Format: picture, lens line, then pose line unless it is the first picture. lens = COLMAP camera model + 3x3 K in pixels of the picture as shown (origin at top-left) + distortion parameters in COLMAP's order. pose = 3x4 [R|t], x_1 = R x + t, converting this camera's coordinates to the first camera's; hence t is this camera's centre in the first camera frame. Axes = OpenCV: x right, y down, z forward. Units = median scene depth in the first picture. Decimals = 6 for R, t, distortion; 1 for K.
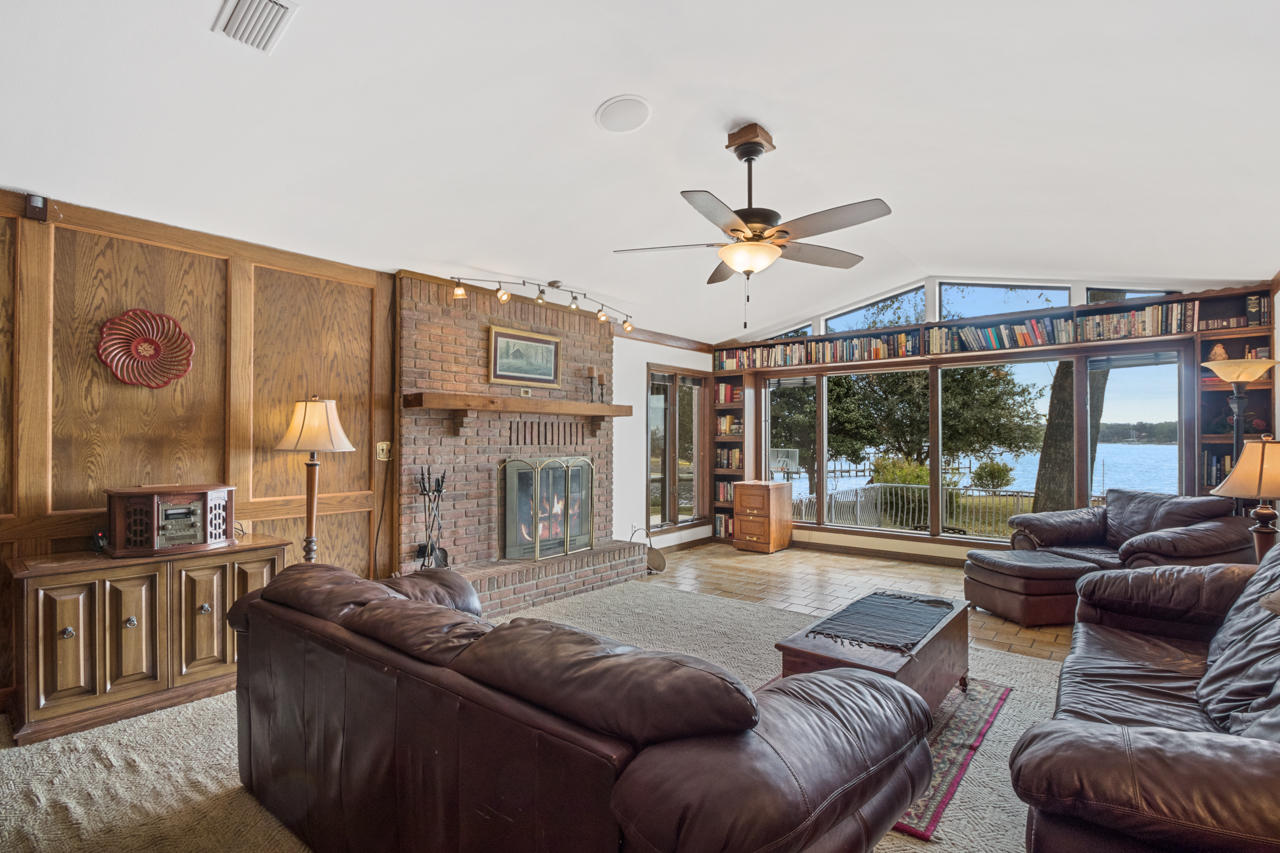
lens RADIAL K [[607.0, 0, 630.9], [0, 607.0, 433.9], [0, 0, 1]] dist [-0.002592, -0.000617]
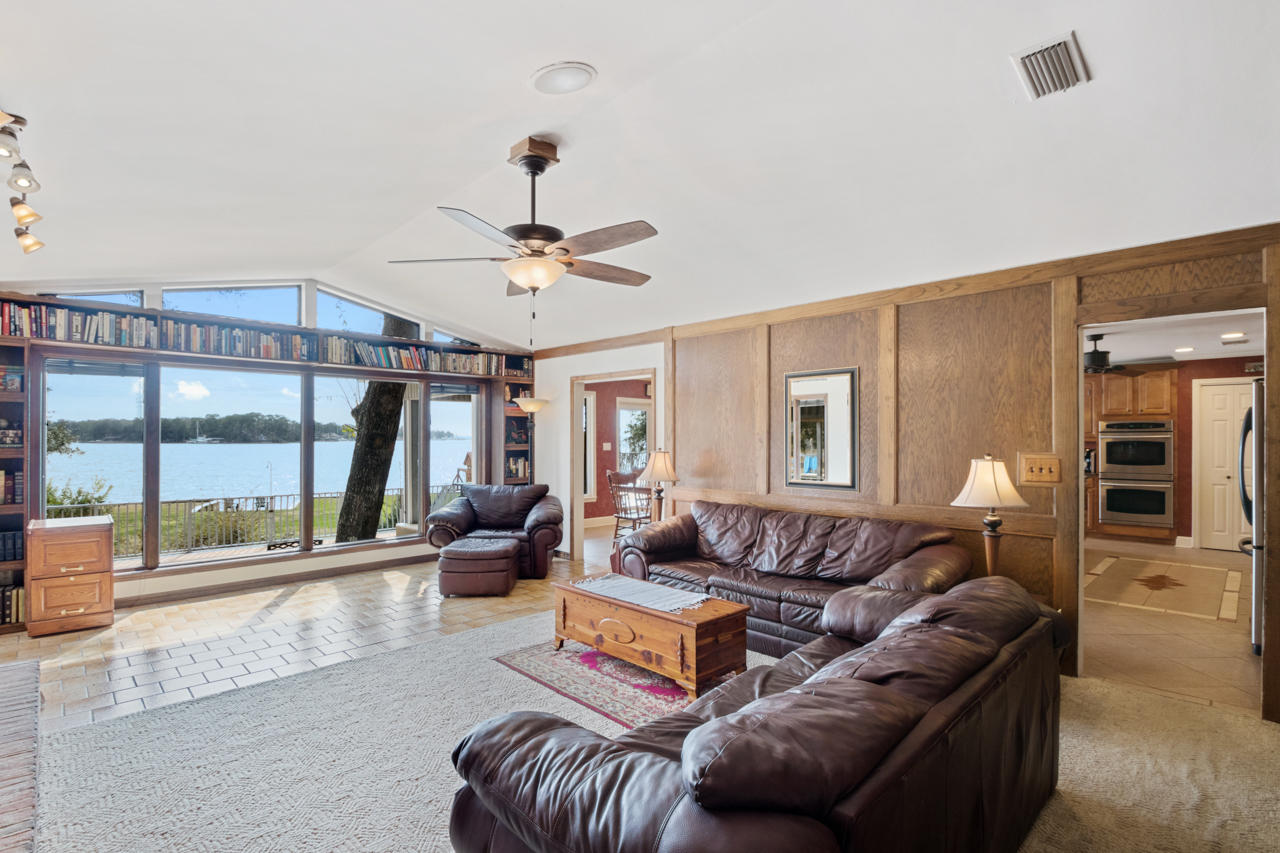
lens RADIAL K [[607.0, 0, 630.9], [0, 607.0, 433.9], [0, 0, 1]] dist [-0.002592, -0.000617]
pose [[0.109001, 0.005076, 0.994029, -0.431552], [-0.007571, 0.999962, -0.004276, -0.017055], [-0.994013, -0.007060, 0.109035, 0.421573]]
